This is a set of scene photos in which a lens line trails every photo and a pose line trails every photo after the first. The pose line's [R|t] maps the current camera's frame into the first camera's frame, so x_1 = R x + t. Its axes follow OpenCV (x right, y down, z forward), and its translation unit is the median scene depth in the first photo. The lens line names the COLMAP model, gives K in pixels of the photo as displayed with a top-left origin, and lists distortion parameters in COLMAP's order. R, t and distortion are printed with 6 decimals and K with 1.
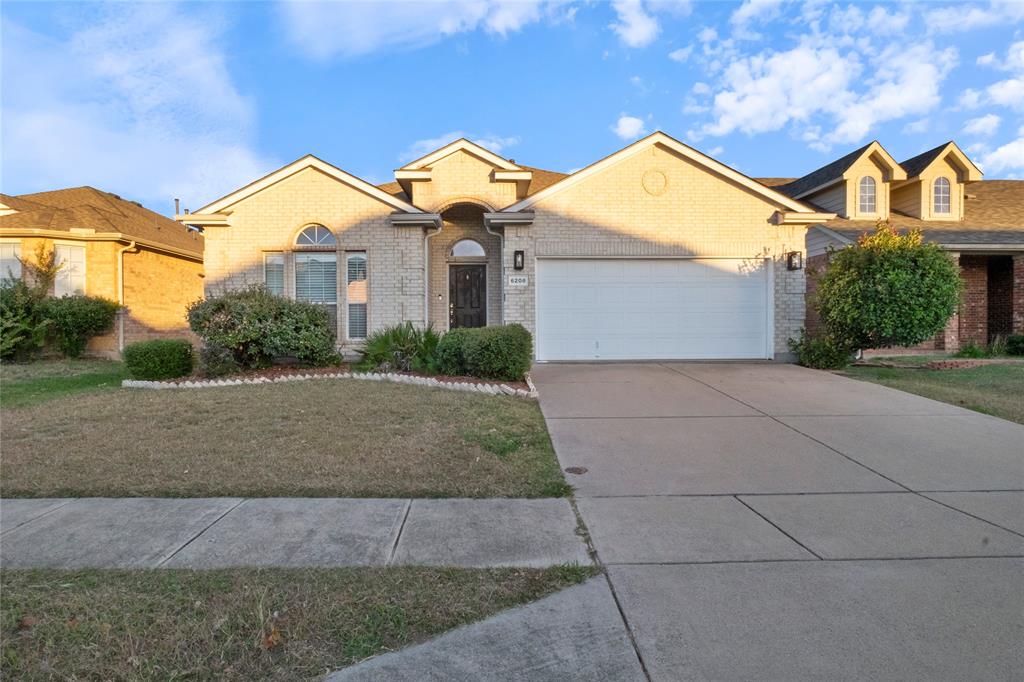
lens RADIAL K [[570.5, 0, 514.9], [0, 570.5, 340.7], [0, 0, 1]] dist [-0.008076, -0.000598]
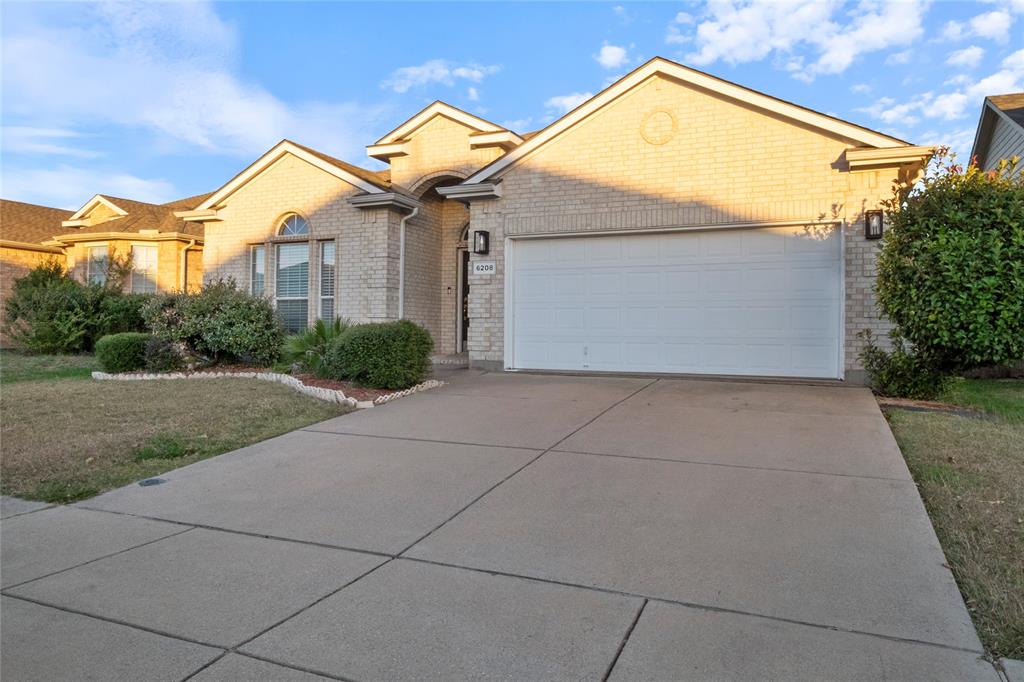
lens RADIAL K [[724.8, 0, 510.0], [0, 724.8, 315.9], [0, 0, 1]] dist [0.004157, 0.003198]
pose [[0.896875, 0.002193, -0.442278, 0.485354], [-0.022707, 0.998897, -0.041094, 0.003249], [0.441700, 0.046899, 0.895936, 0.104905]]
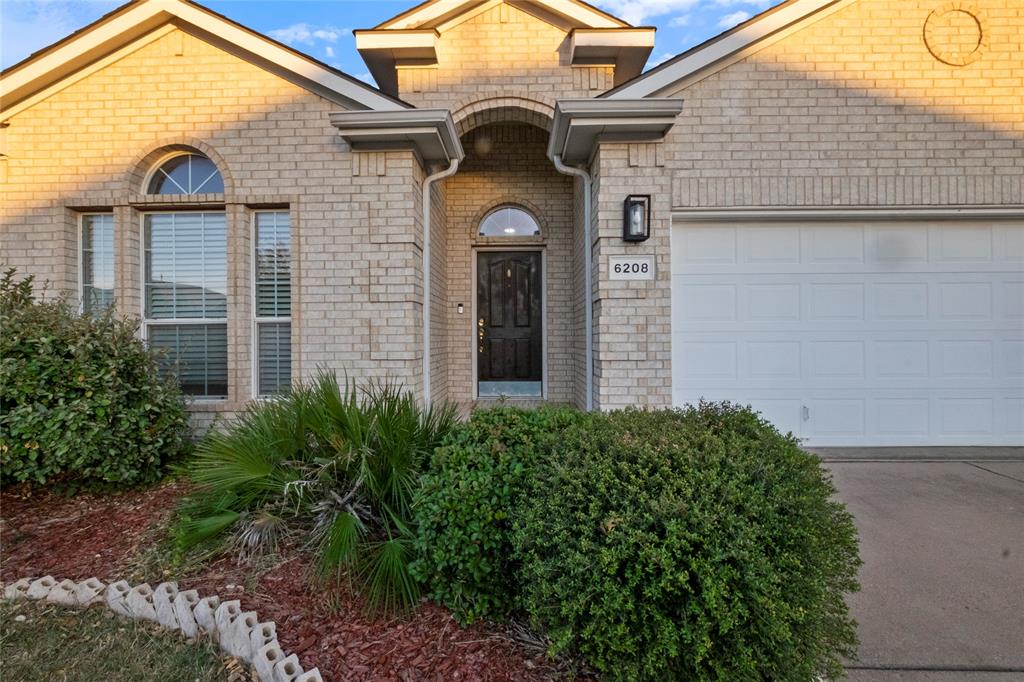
lens RADIAL K [[451.4, 0, 509.6], [0, 451.4, 337.3], [0, 0, 1]] dist [0.001951, -0.002047]
pose [[0.998414, -0.000034, -0.056306, -0.067108], [-0.000960, 0.999844, -0.017620, -0.046254], [0.056298, 0.017646, 0.998258, 0.648733]]
